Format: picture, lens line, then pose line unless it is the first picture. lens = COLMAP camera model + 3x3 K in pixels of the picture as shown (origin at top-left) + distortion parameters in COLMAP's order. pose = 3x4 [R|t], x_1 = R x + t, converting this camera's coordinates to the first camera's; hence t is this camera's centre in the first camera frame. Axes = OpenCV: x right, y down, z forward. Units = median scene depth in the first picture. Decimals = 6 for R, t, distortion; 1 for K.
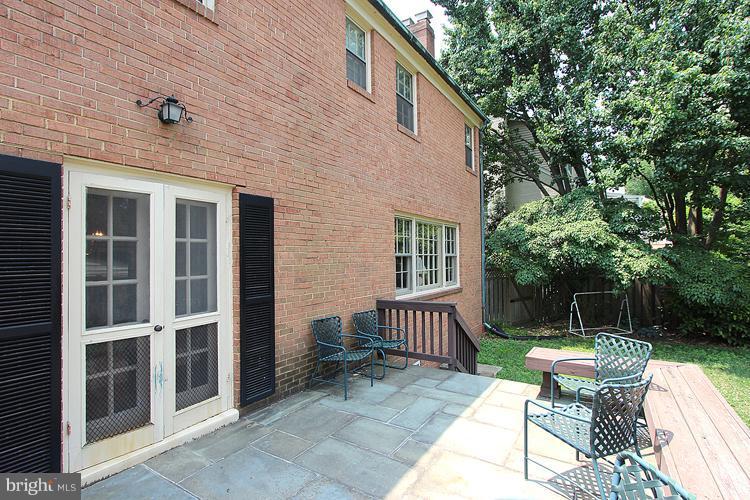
lens RADIAL K [[362.6, 0, 372.6], [0, 362.6, 245.4], [0, 0, 1]] dist [-0.001998, -0.000177]
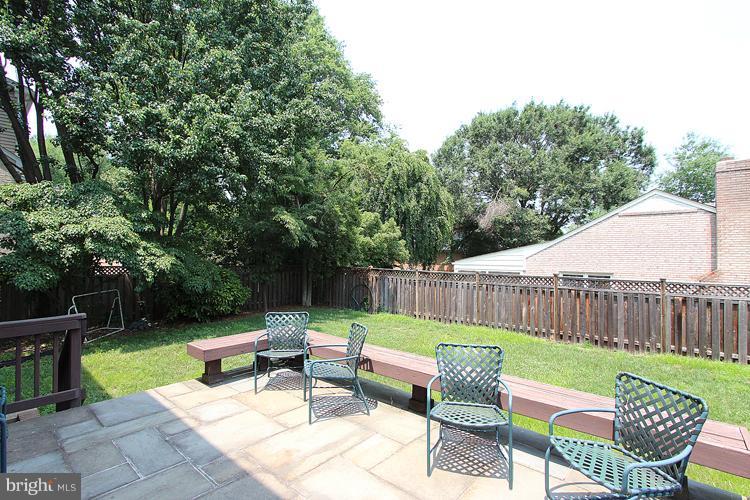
lens RADIAL K [[362.6, 0, 372.6], [0, 362.6, 245.4], [0, 0, 1]] dist [-0.001998, -0.000177]
pose [[0.150493, 0.037680, 0.987893, -0.267311], [-0.038551, 0.998737, -0.032221, 0.010815], [-0.987859, -0.033235, 0.151755, 0.187607]]
